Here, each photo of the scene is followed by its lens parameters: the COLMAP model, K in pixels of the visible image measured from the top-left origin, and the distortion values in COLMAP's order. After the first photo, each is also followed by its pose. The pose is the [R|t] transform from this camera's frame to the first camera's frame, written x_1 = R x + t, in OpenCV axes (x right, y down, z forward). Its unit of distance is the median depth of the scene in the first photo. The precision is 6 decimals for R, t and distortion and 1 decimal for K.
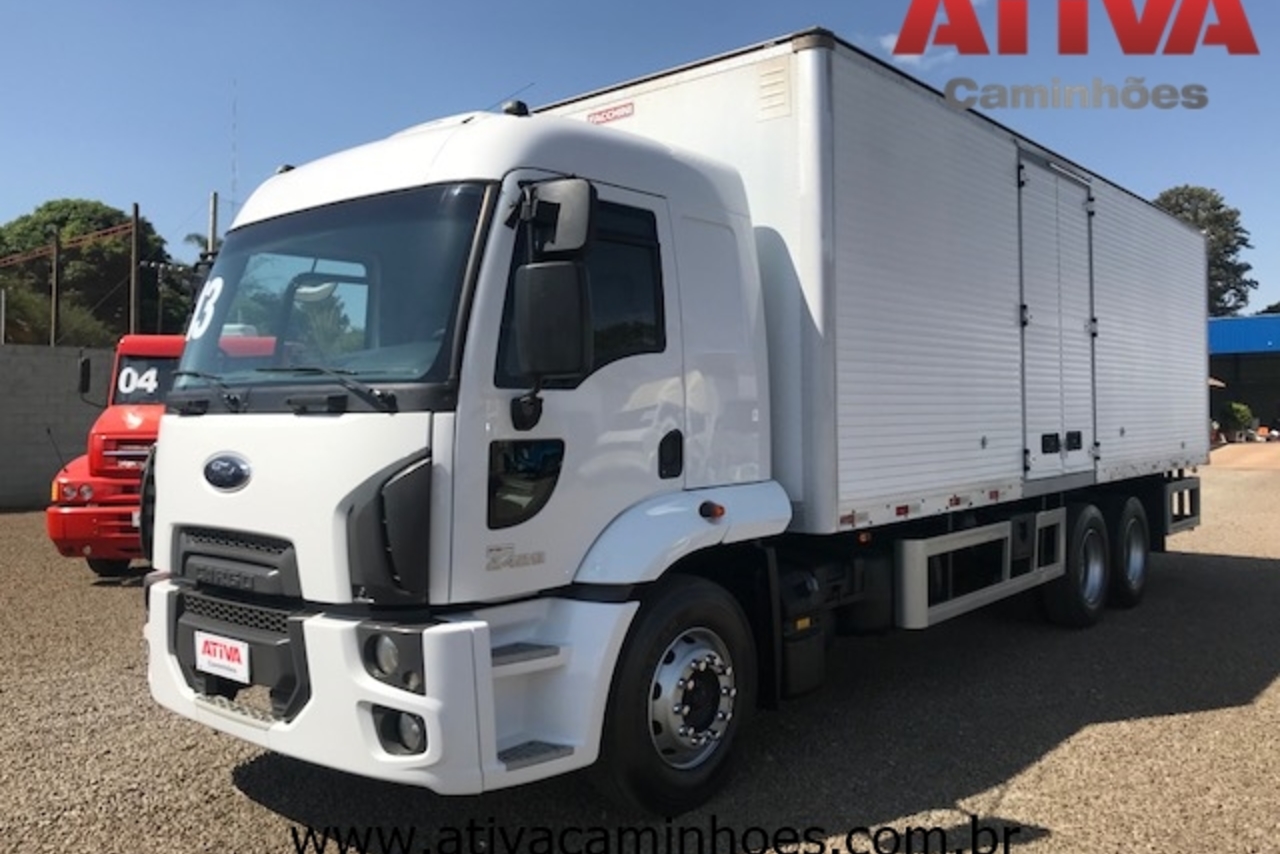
lens RADIAL K [[1052.2, 0, 646.8], [0, 1052.2, 429.8], [0, 0, 1]] dist [0.007888, -0.026544]
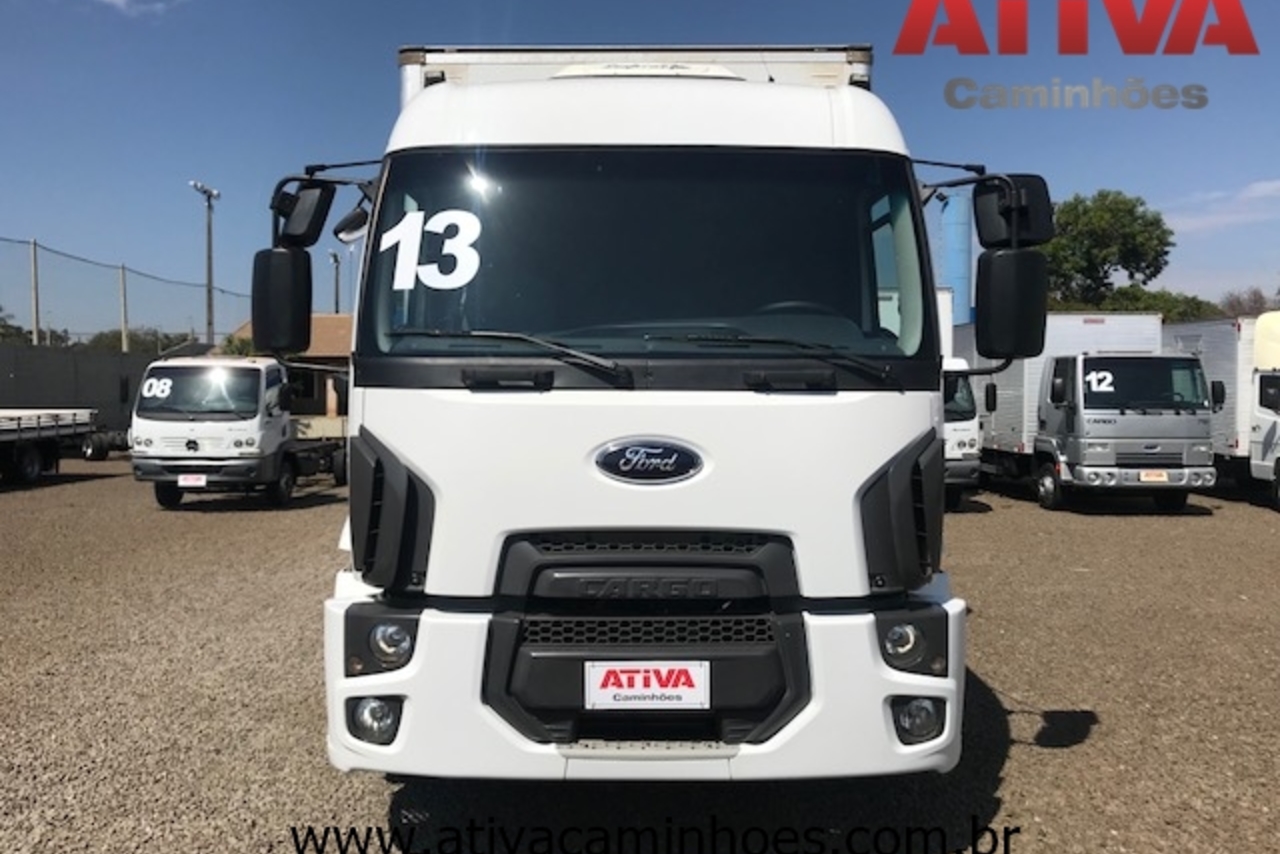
lens RADIAL K [[1052.2, 0, 645.6], [0, 1052.2, 422.2], [0, 0, 1]] dist [0.007888, -0.026544]
pose [[0.767109, -0.010232, 0.641436, -0.962496], [0.000766, 0.999887, 0.015034, -0.002198], [-0.641517, -0.011041, 0.767029, 0.385830]]
